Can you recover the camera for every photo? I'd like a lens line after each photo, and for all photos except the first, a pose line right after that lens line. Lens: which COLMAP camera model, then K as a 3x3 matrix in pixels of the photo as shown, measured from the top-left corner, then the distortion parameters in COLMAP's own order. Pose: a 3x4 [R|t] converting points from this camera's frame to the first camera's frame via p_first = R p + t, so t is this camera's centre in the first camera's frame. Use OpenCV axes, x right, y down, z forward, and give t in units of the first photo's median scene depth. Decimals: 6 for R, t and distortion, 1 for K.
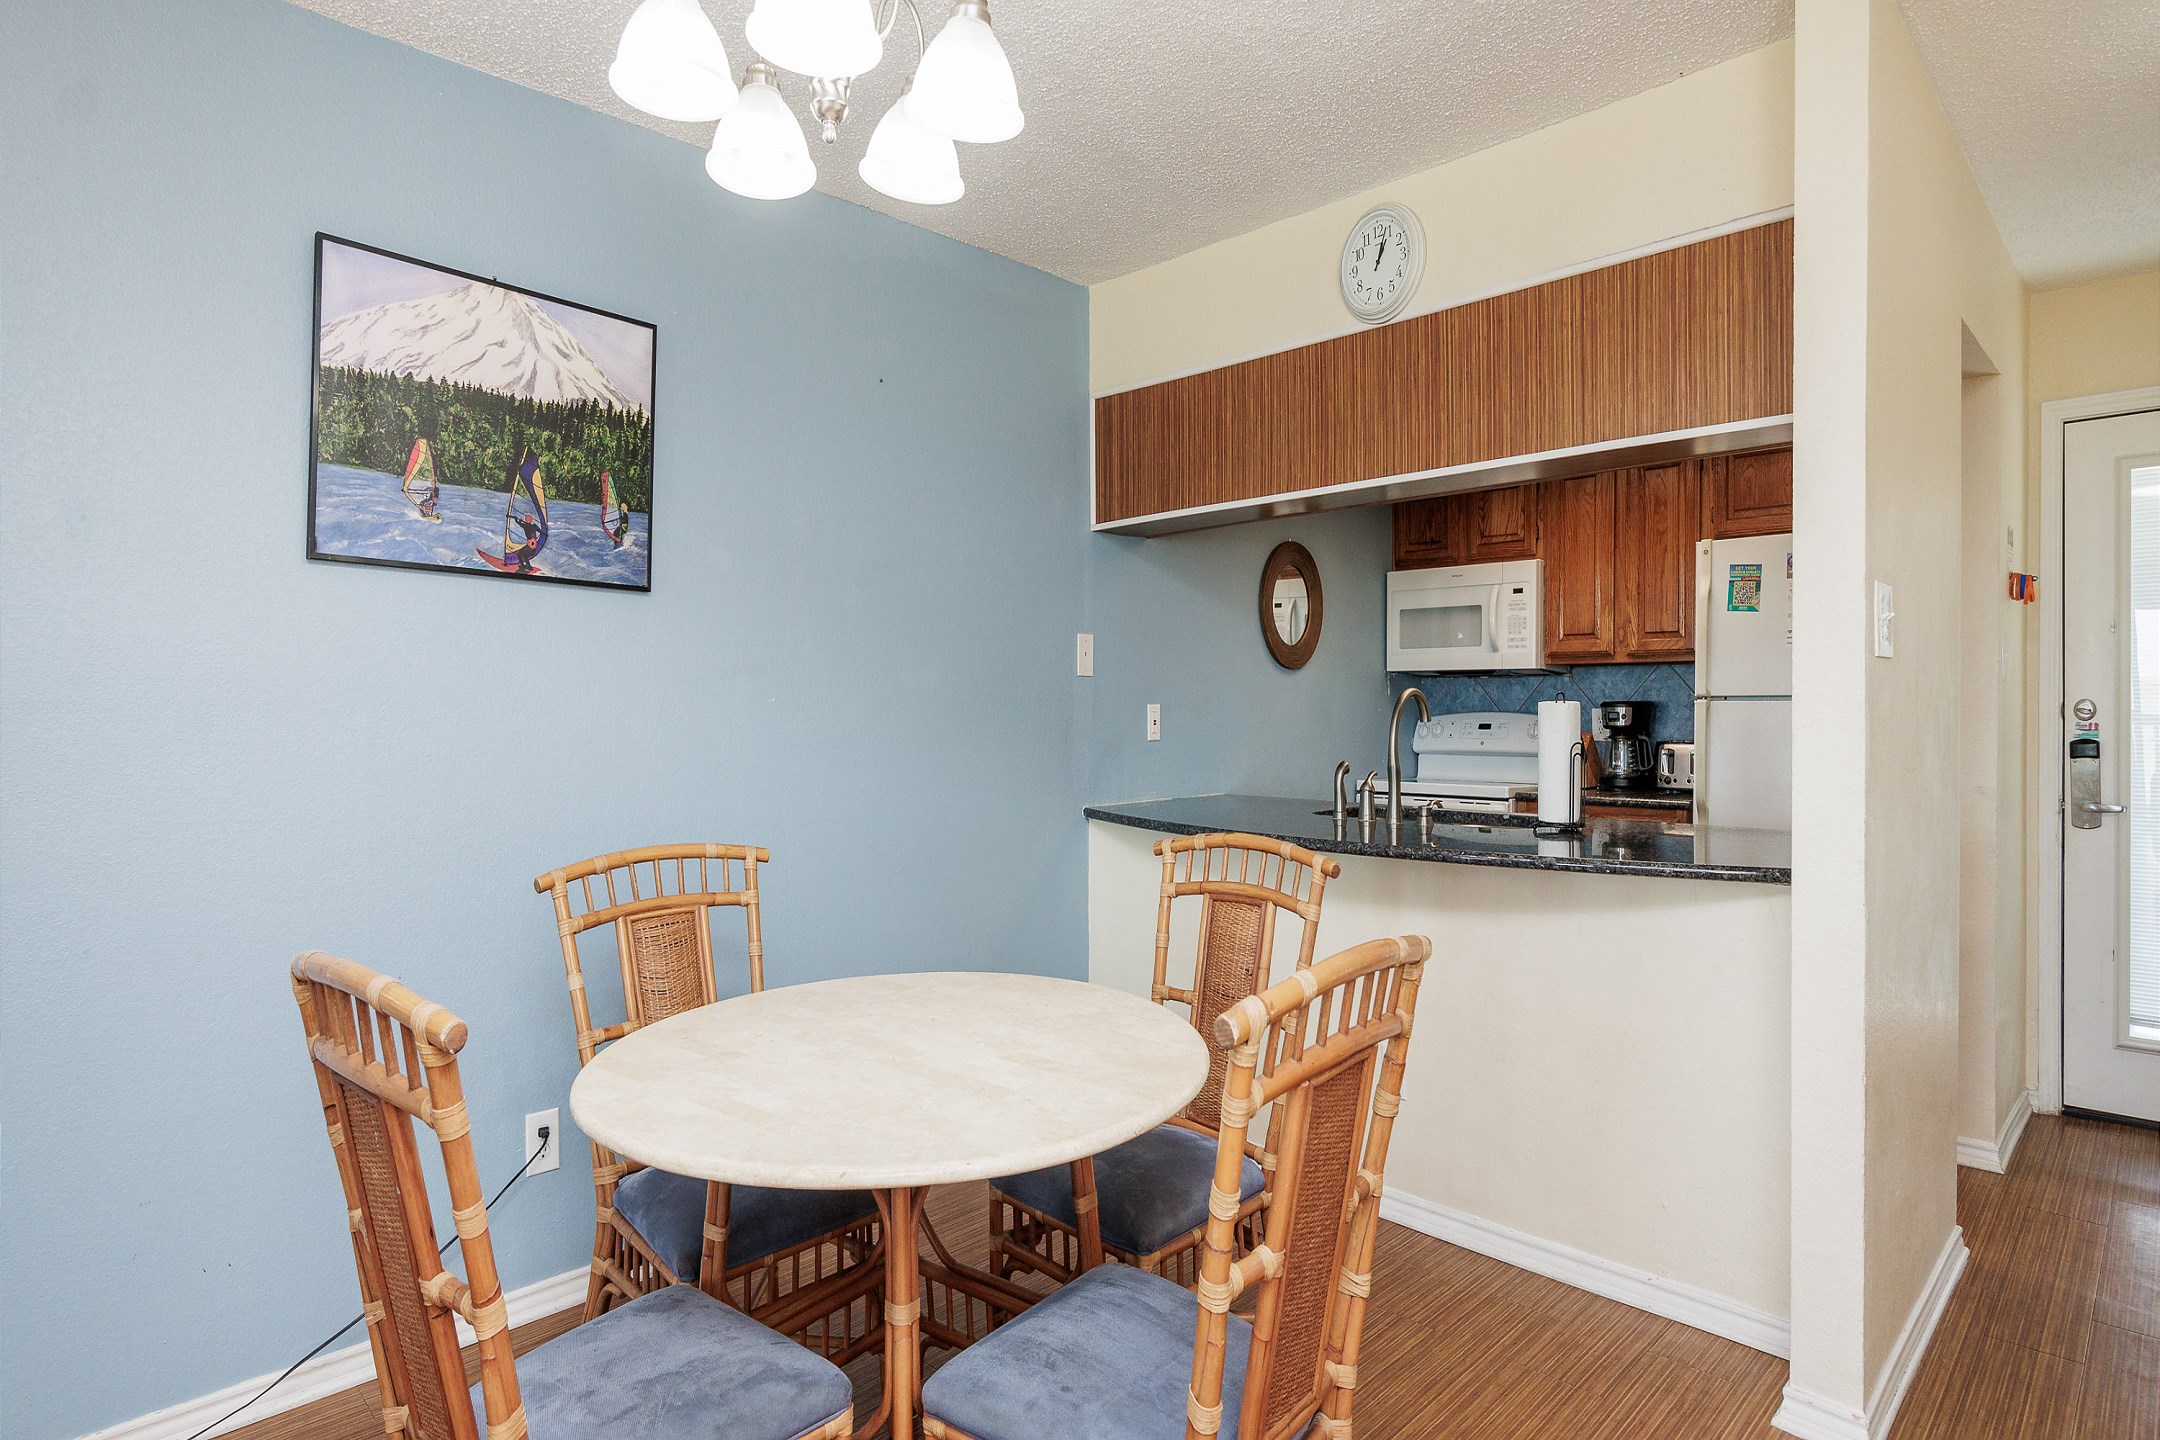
lens RADIAL K [[1130.6, 0, 1080.0], [0, 1130.6, 720.0], [0, 0, 1]] dist [-0.002083, -0.000336]
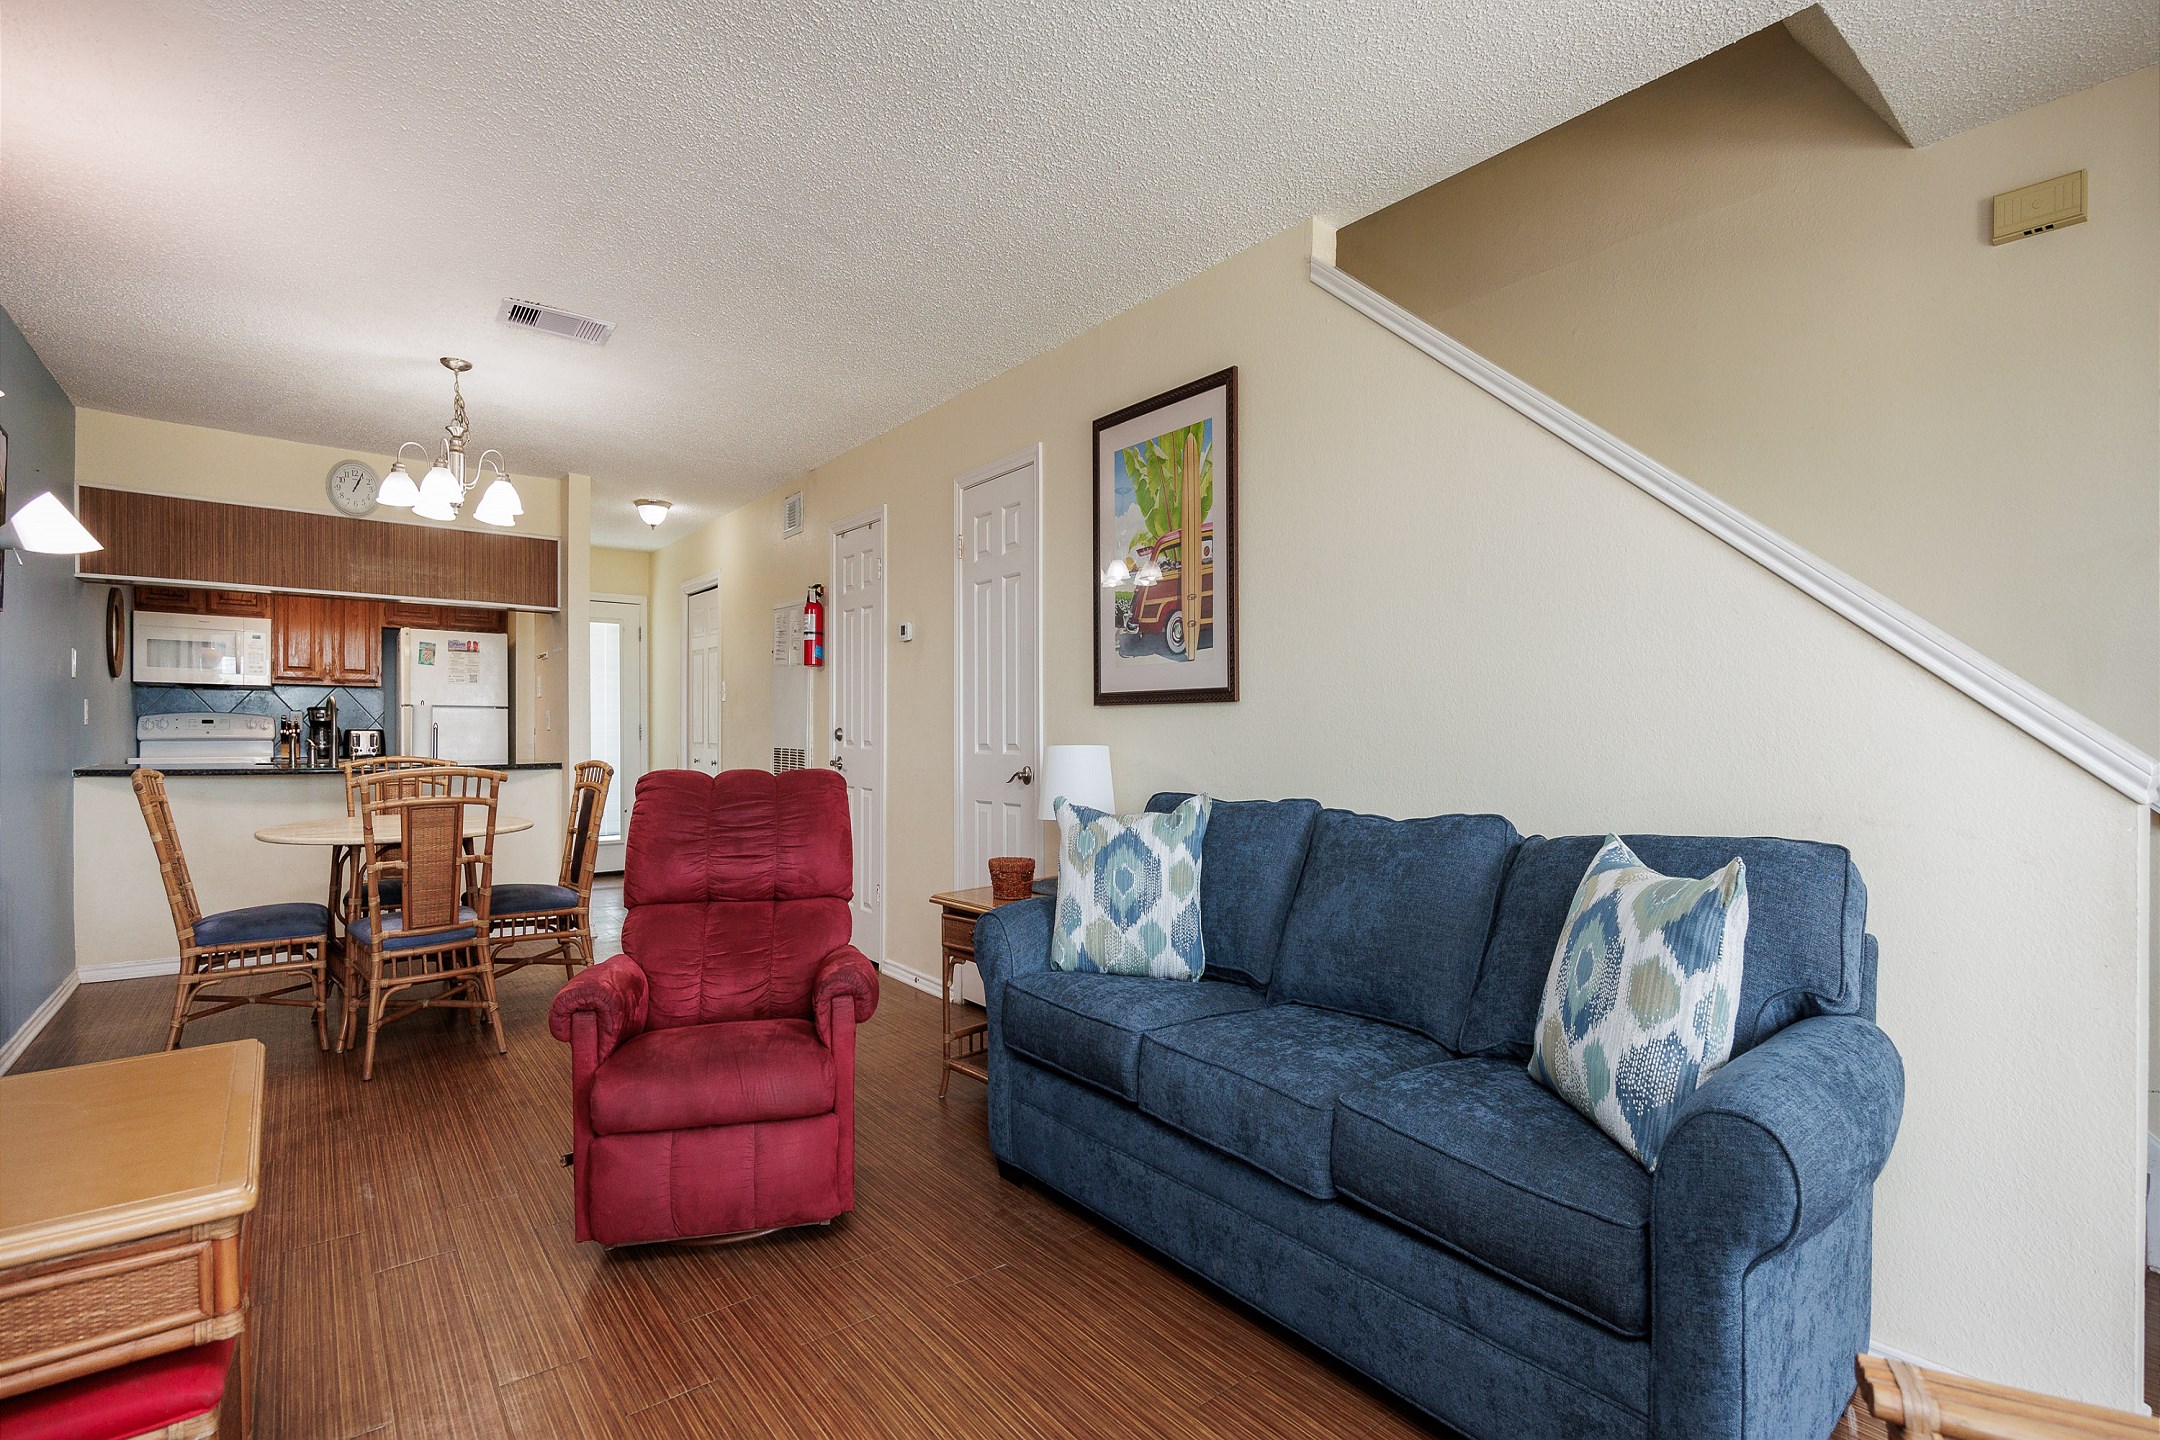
lens RADIAL K [[934.0, 0, 1080.0], [0, 934.0, 720.0], [0, 0, 1]] dist [-0.019870, -0.000049]
pose [[0.118270, 0.017981, 0.992819, -0.769014], [0.005564, 0.999808, -0.018770, 0.035340], [-0.992966, 0.007744, 0.118147, -0.317558]]
